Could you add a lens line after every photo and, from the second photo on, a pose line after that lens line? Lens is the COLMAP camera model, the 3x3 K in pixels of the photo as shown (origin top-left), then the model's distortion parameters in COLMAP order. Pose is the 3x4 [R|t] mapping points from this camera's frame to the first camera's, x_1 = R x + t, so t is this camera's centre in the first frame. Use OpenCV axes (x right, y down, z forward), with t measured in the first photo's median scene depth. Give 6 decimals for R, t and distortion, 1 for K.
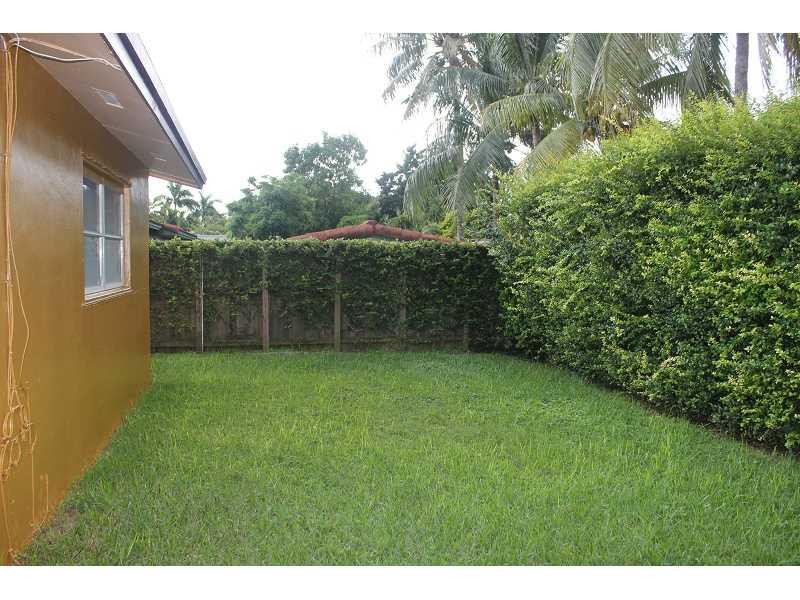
lens RADIAL K [[650.0, 0, 400.0], [0, 650.0, 300.0], [0, 0, 1]] dist [-0.088023, 0.000652]
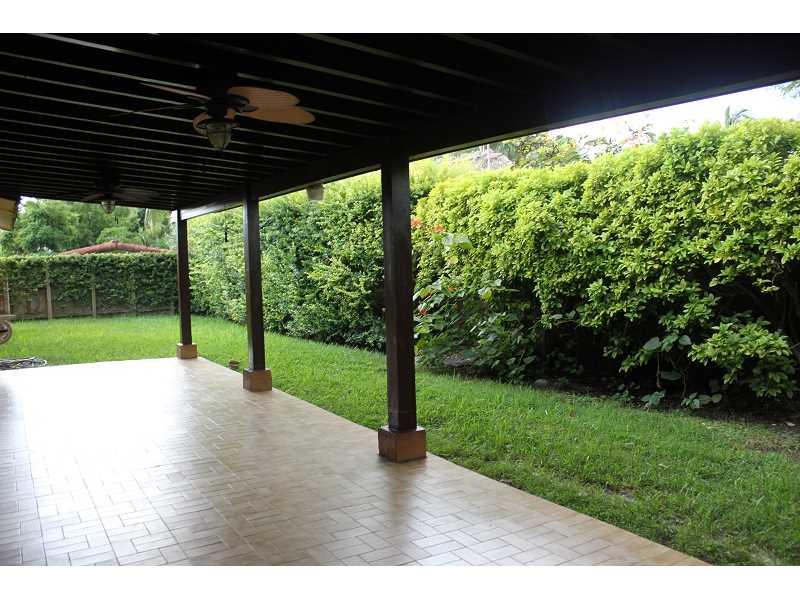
lens RADIAL K [[650.0, 0, 400.0], [0, 650.0, 300.0], [0, 0, 1]] dist [-0.088023, 0.000652]
pose [[0.944801, -0.055708, 0.322874, 0.125078], [0.055439, 0.998412, 0.010036, 0.057014], [-0.322920, 0.008418, 0.946389, -0.853872]]
